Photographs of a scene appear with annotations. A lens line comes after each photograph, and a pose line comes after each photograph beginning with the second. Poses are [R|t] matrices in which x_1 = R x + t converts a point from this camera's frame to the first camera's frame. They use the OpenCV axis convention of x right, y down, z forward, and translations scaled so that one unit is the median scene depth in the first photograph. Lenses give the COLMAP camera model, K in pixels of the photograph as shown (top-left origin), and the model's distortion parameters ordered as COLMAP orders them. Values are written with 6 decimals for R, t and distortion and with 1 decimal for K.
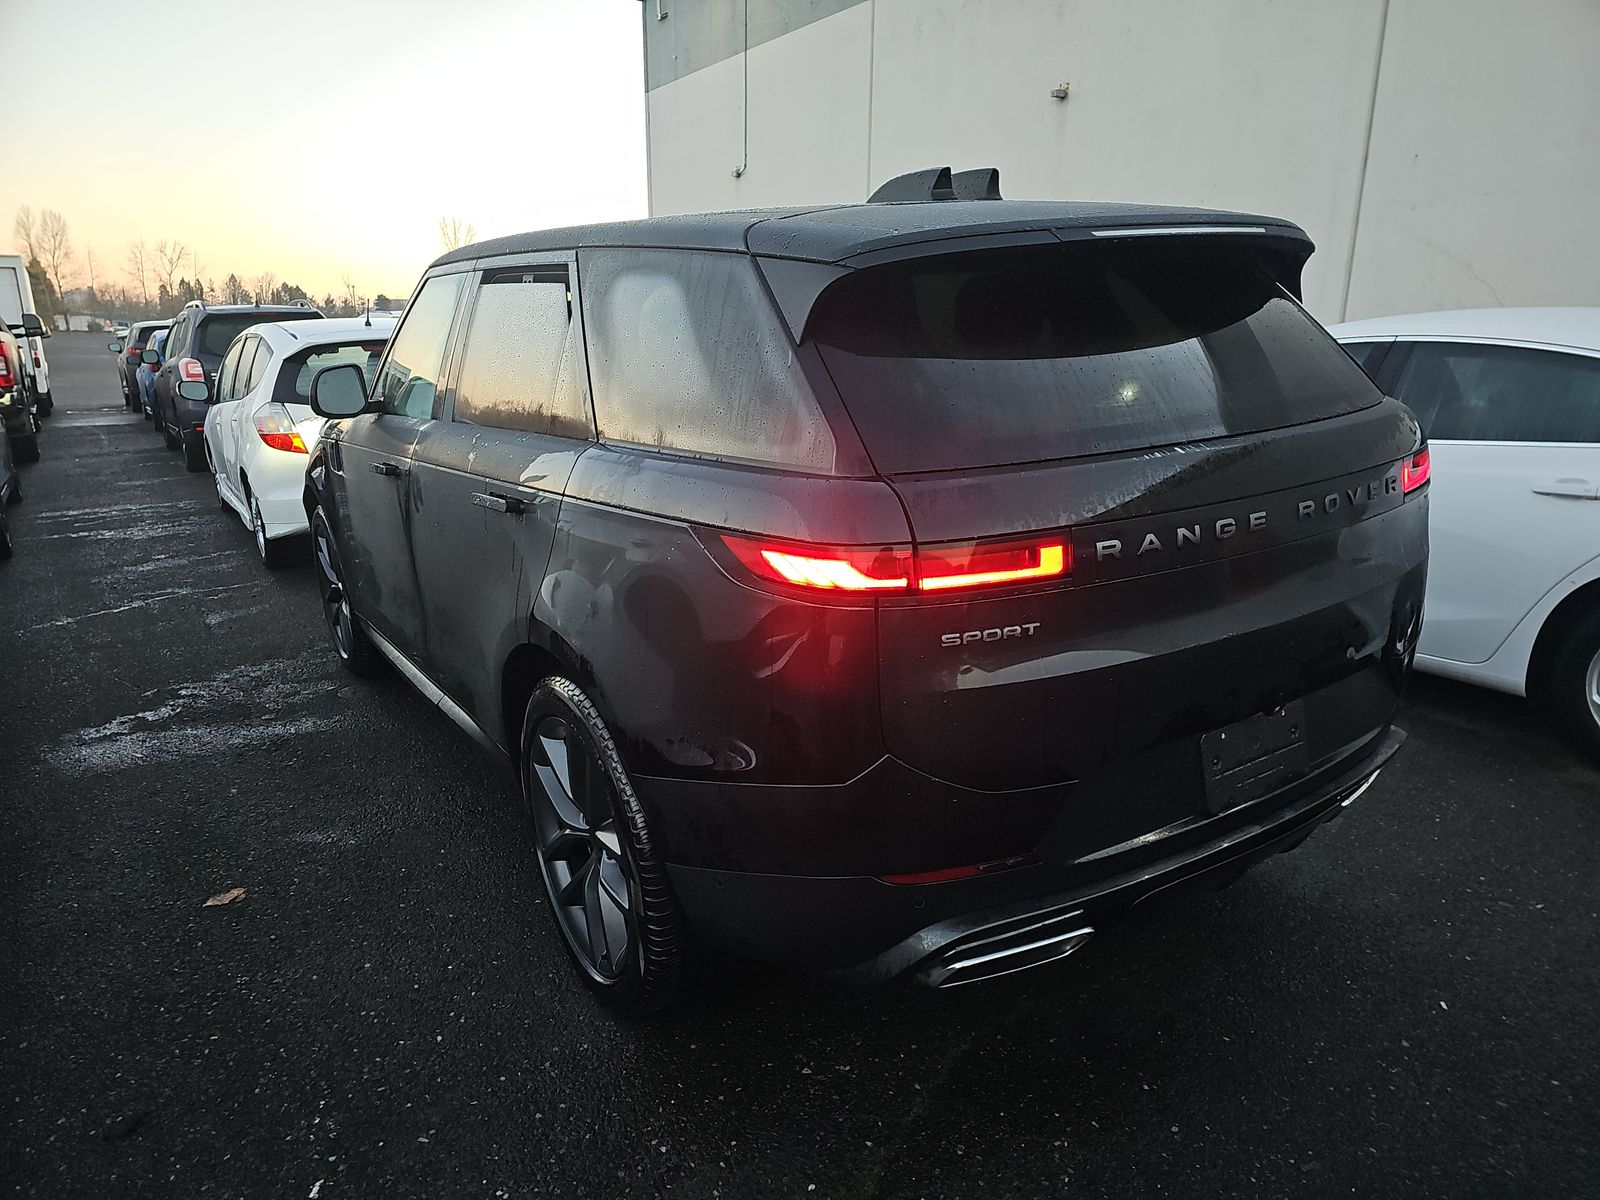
lens RADIAL K [[1072.0, 0, 805.7], [0, 1072.0, 602.0], [0, 0, 1]] dist [0.032801, -0.005827]
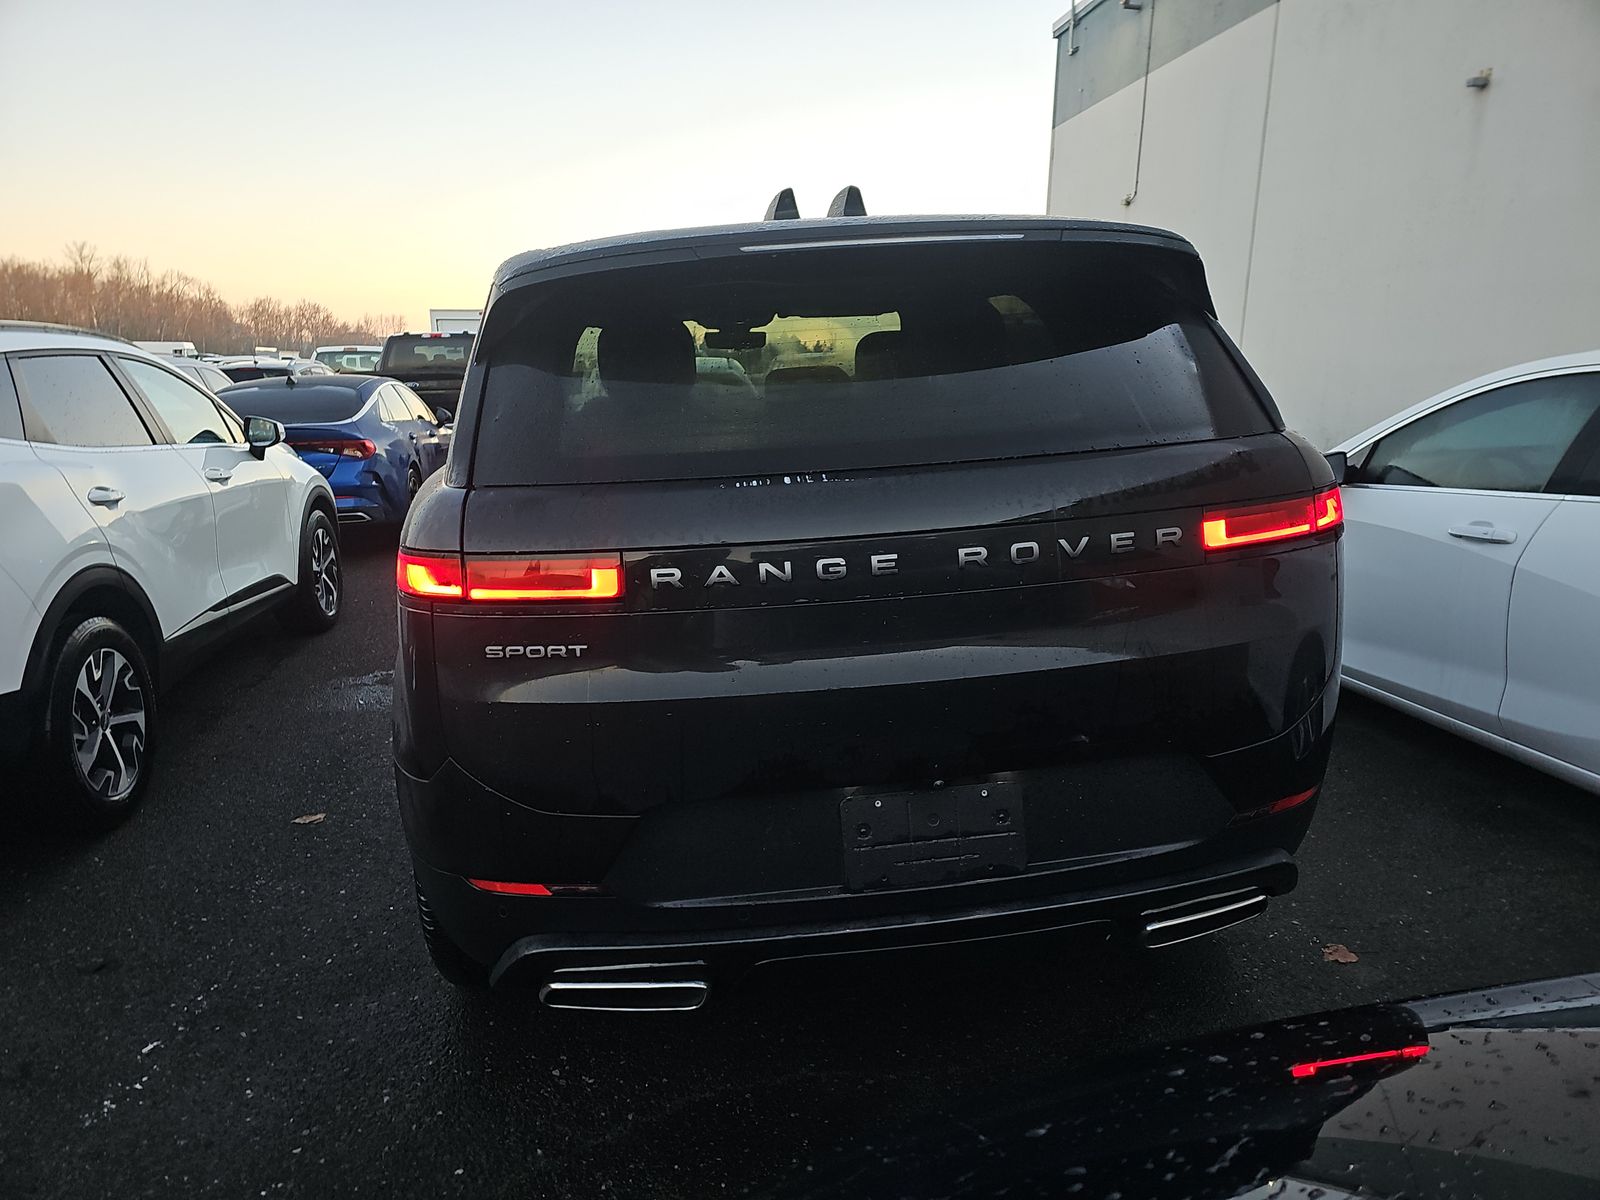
lens RADIAL K [[1072.0, 0, 811.2], [0, 1072.0, 601.7], [0, 0, 1]] dist [0.032801, -0.005827]
pose [[0.905304, 0.092379, -0.414598, 0.800923], [-0.105833, 0.994338, -0.009540, -0.032521], [0.411369, 0.052515, 0.909955, 0.193043]]
